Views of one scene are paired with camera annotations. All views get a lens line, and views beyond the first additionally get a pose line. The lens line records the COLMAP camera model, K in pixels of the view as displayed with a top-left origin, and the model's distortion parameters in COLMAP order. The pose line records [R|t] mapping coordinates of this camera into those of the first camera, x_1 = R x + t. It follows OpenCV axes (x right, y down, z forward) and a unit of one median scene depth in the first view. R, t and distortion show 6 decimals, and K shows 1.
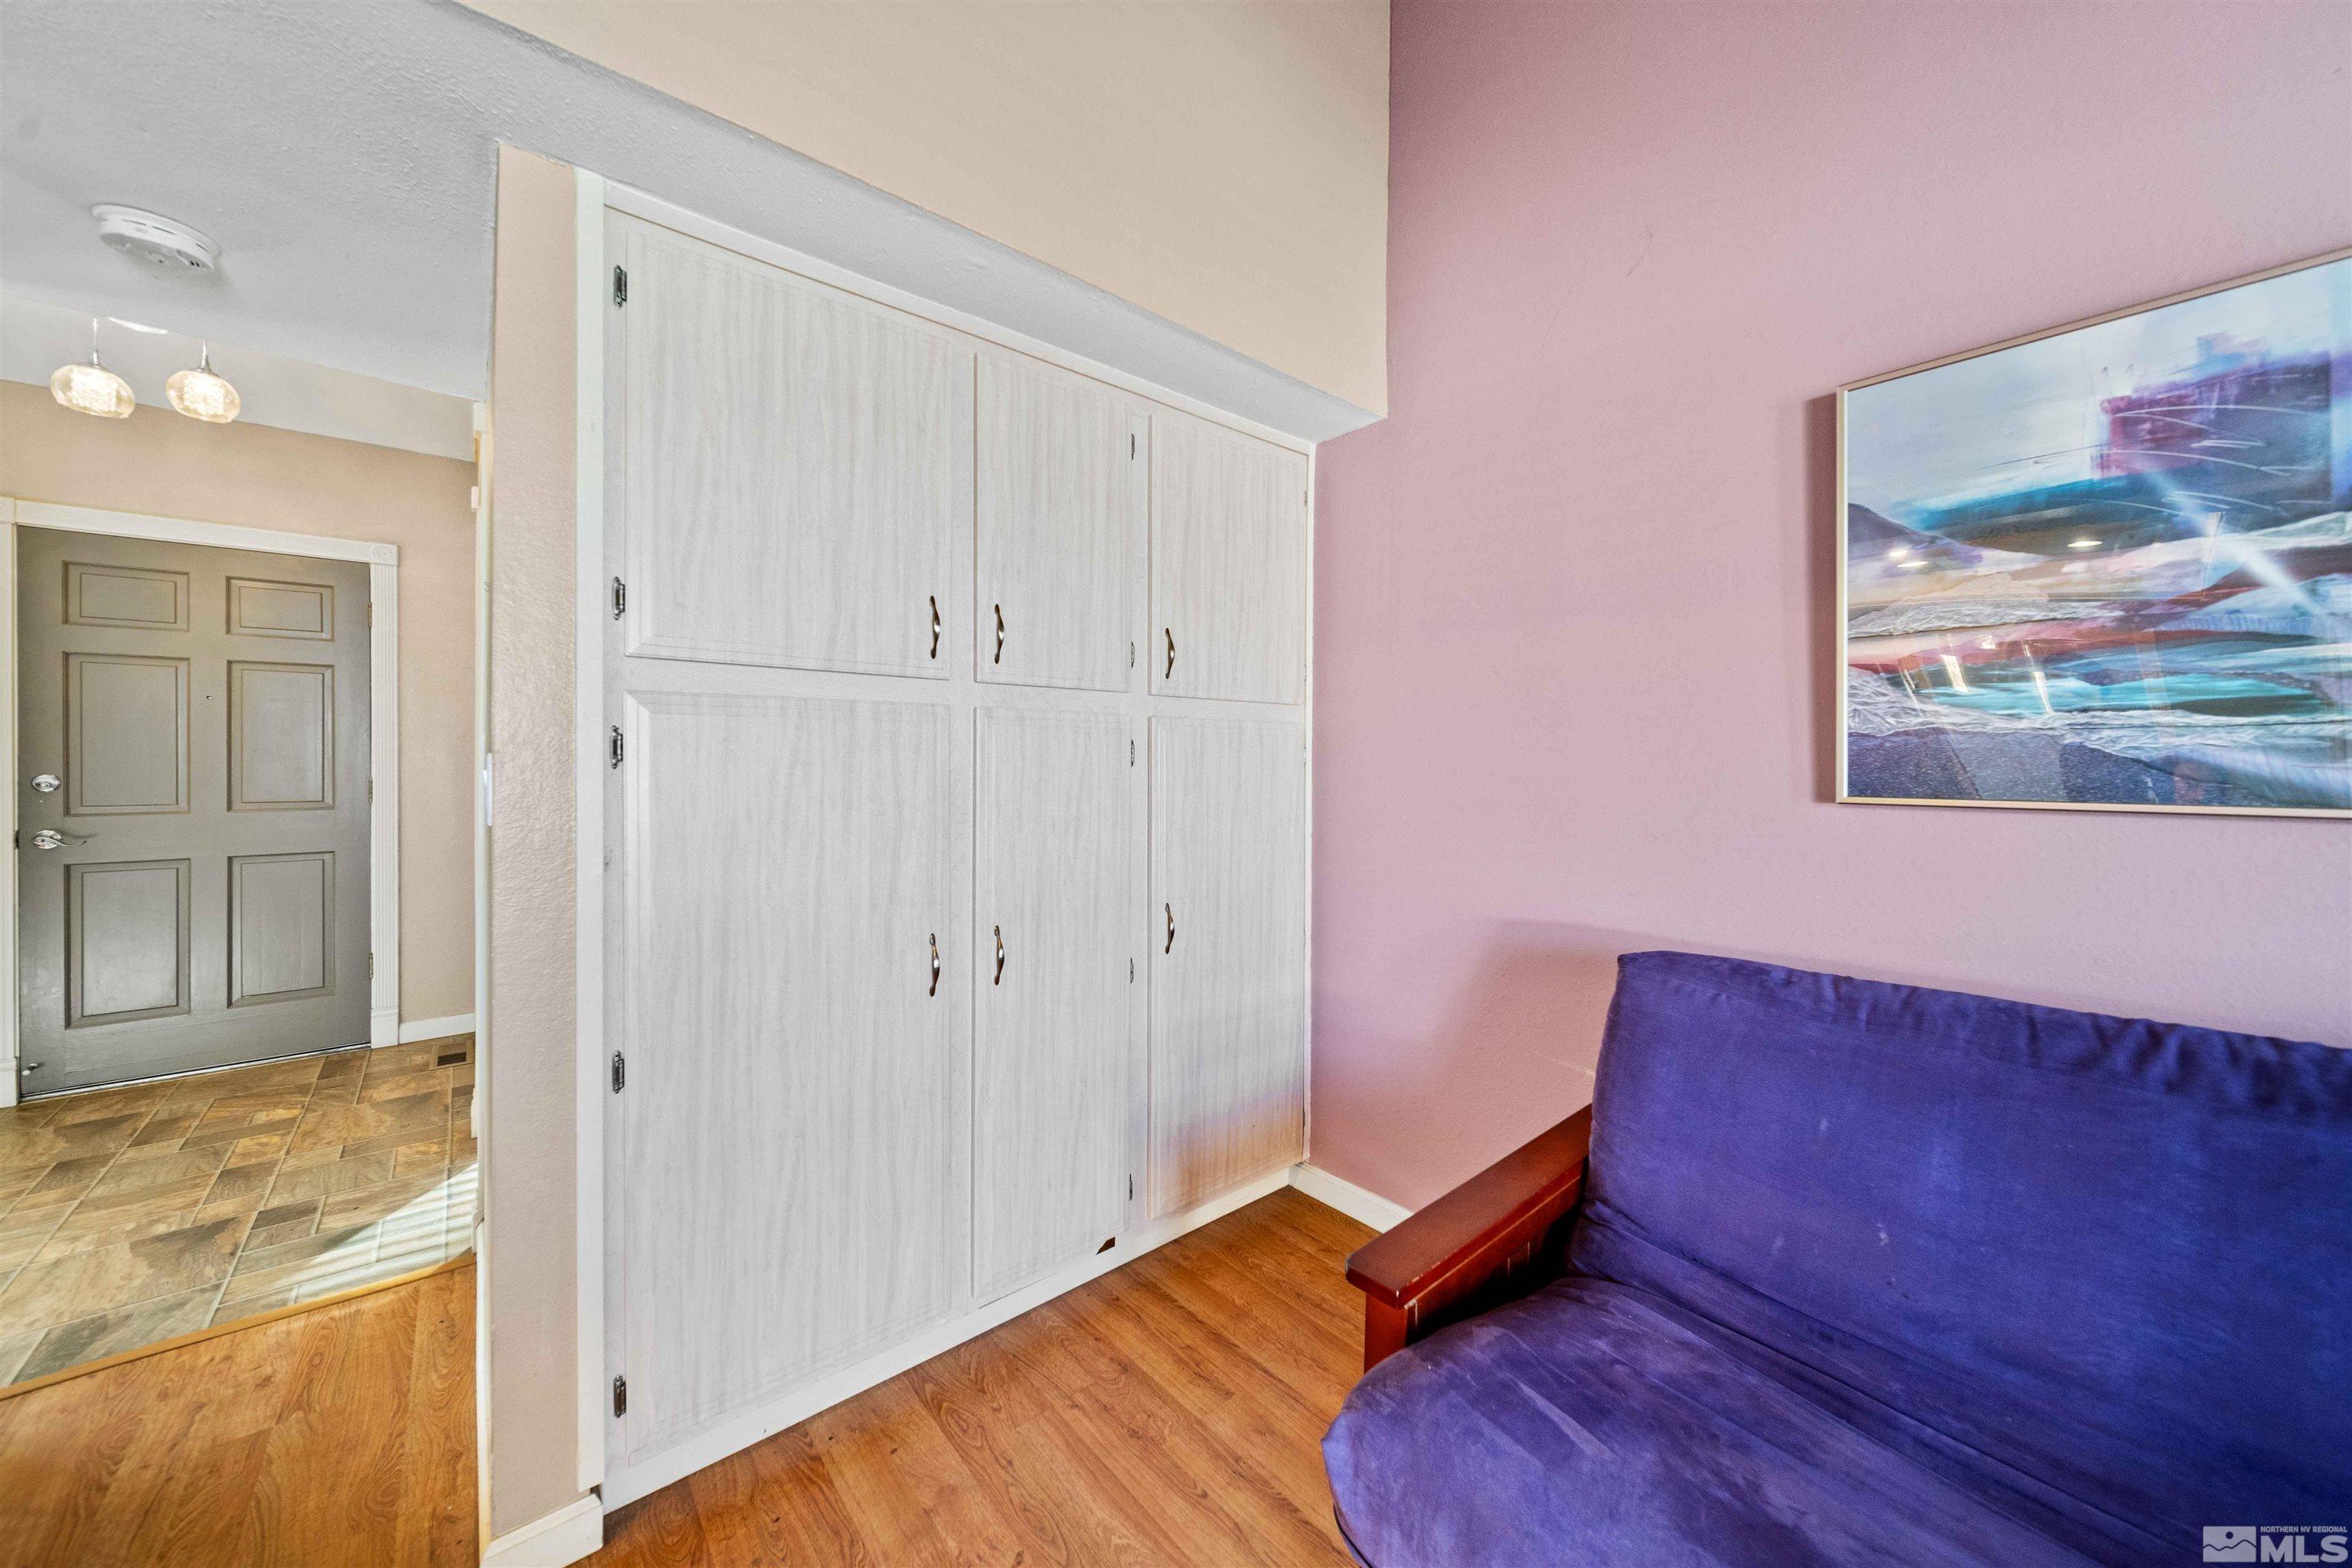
lens RADIAL K [[836.2, 0, 1173.6], [0, 836.2, 763.5], [0, 0, 1]] dist [-0.000290, -0.001130]
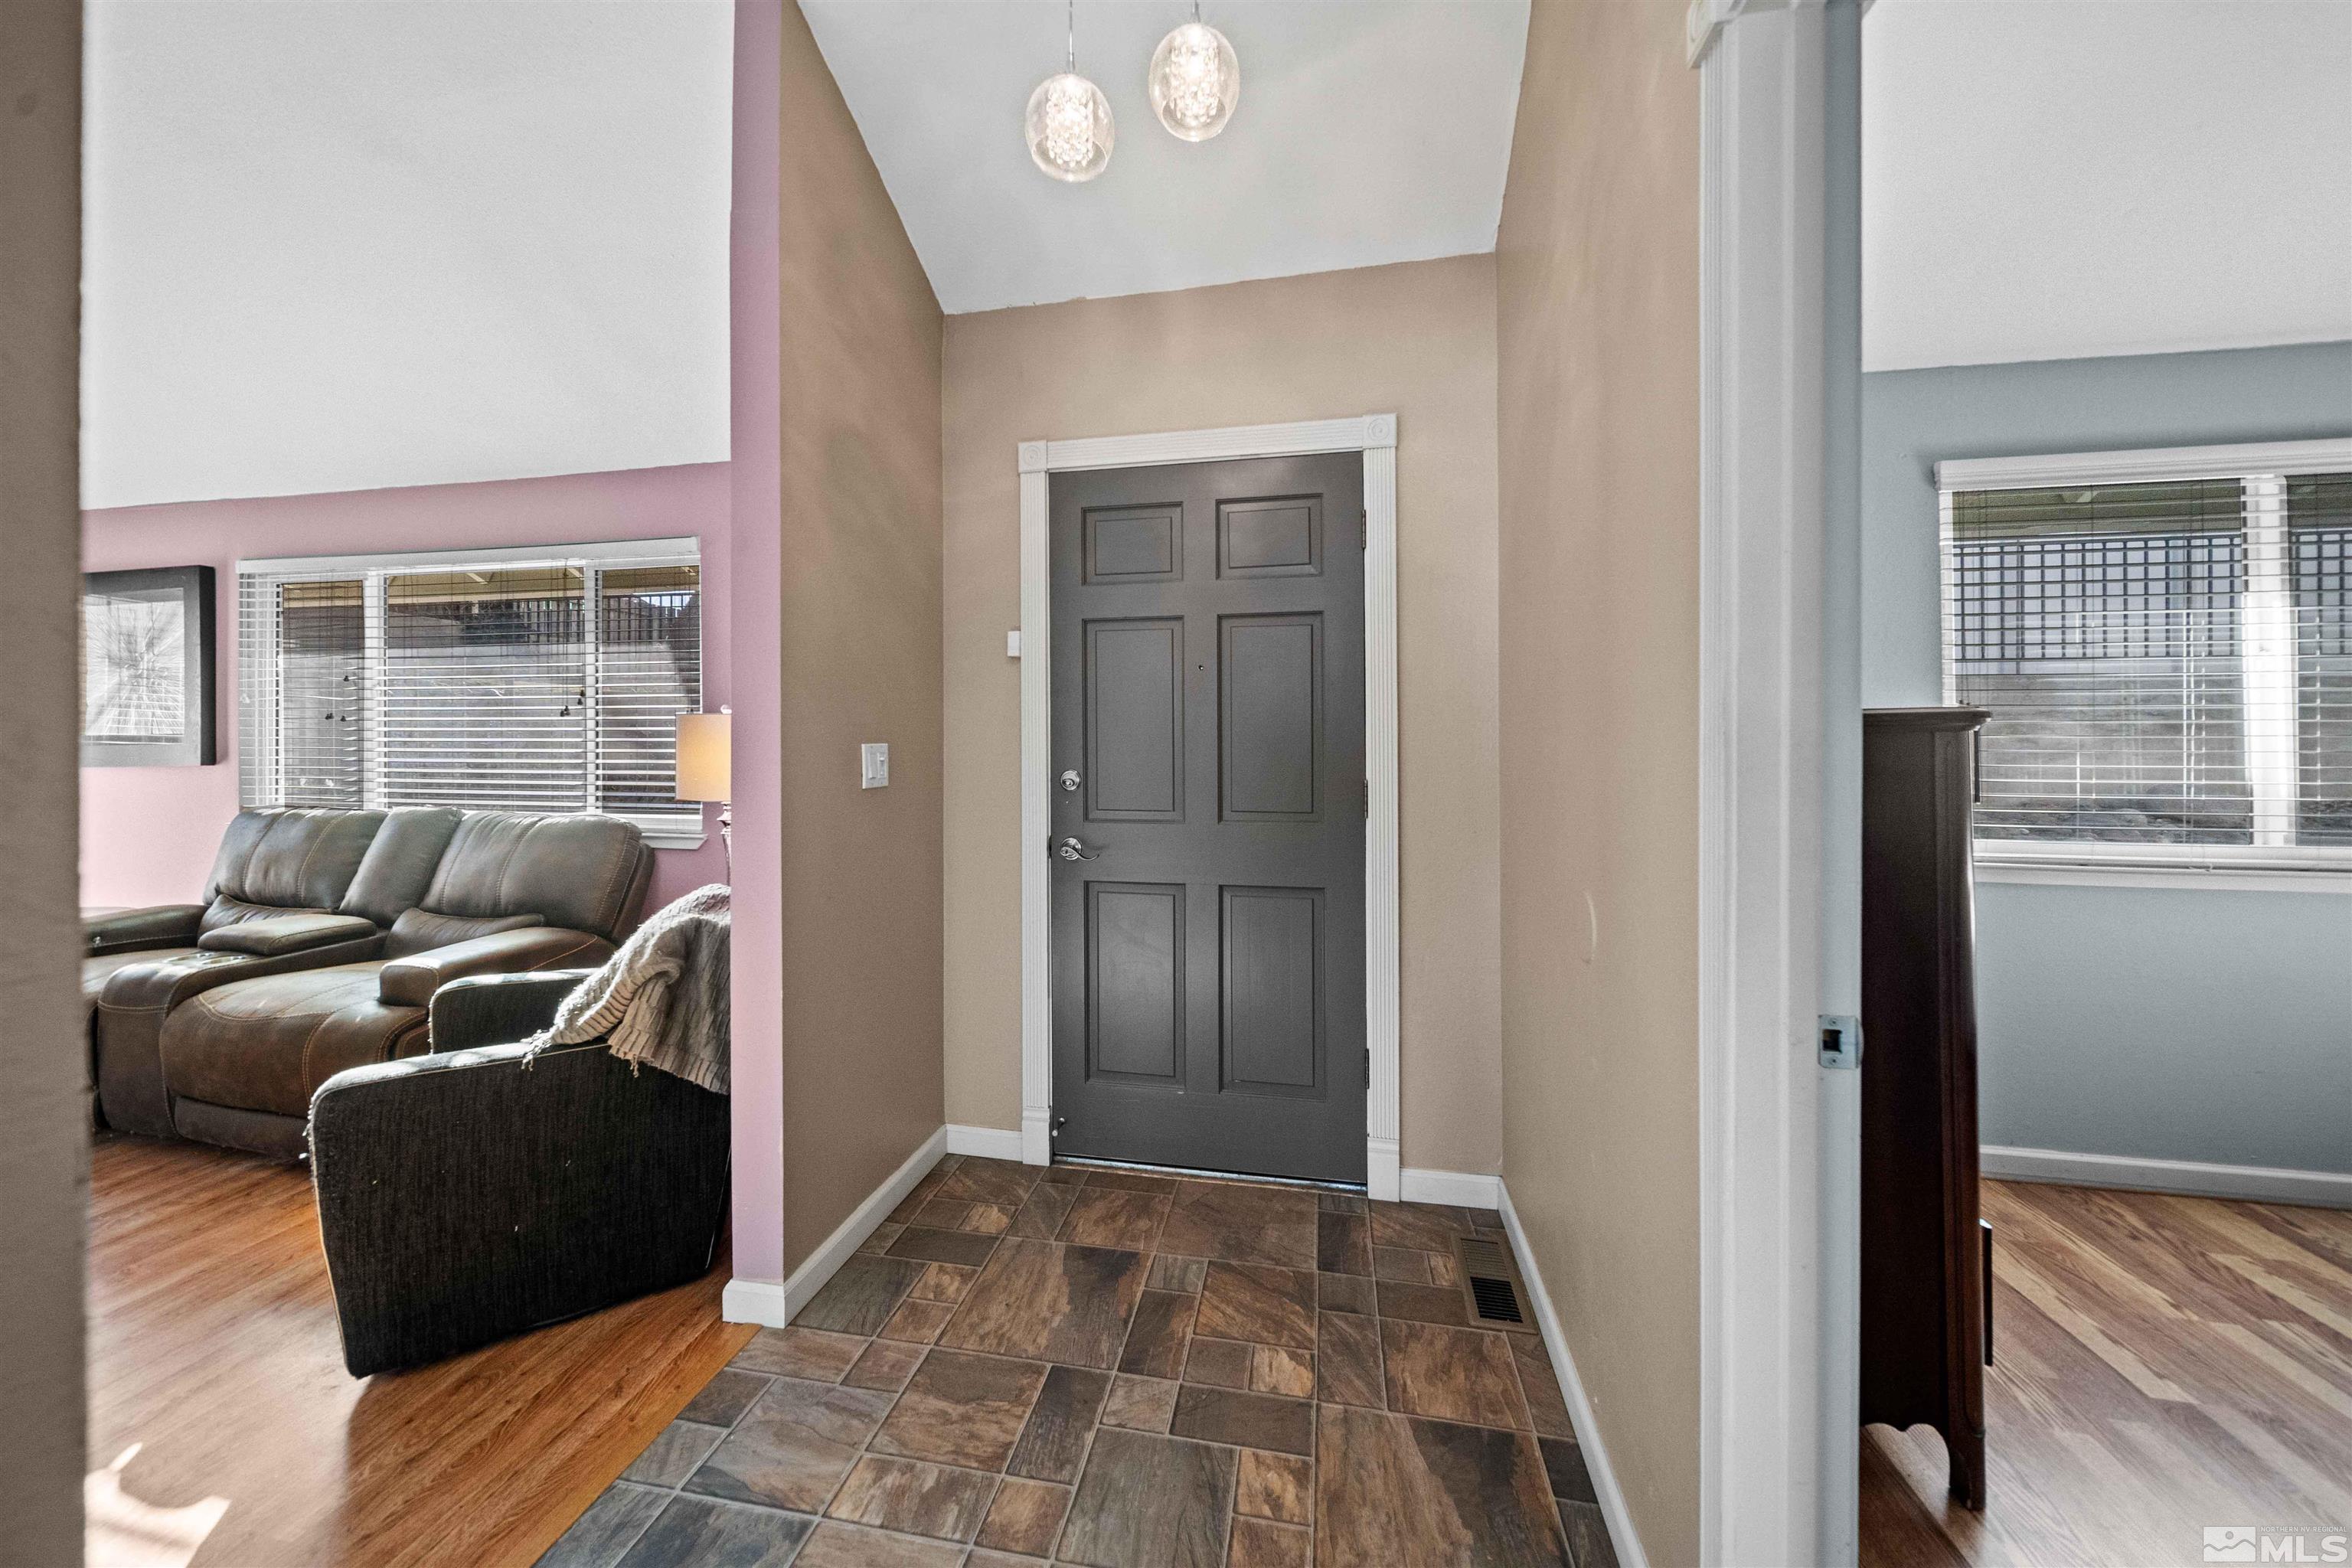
lens RADIAL K [[836.2, 0, 1150.4], [0, 836.2, 748.4], [0, 0, 1]] dist [-0.000290, -0.001130]
pose [[0.608983, 0.003439, -0.793176, -0.640007], [0.004253, 0.999962, 0.007601, -0.013916], [0.793172, -0.008002, 0.608945, 0.550358]]
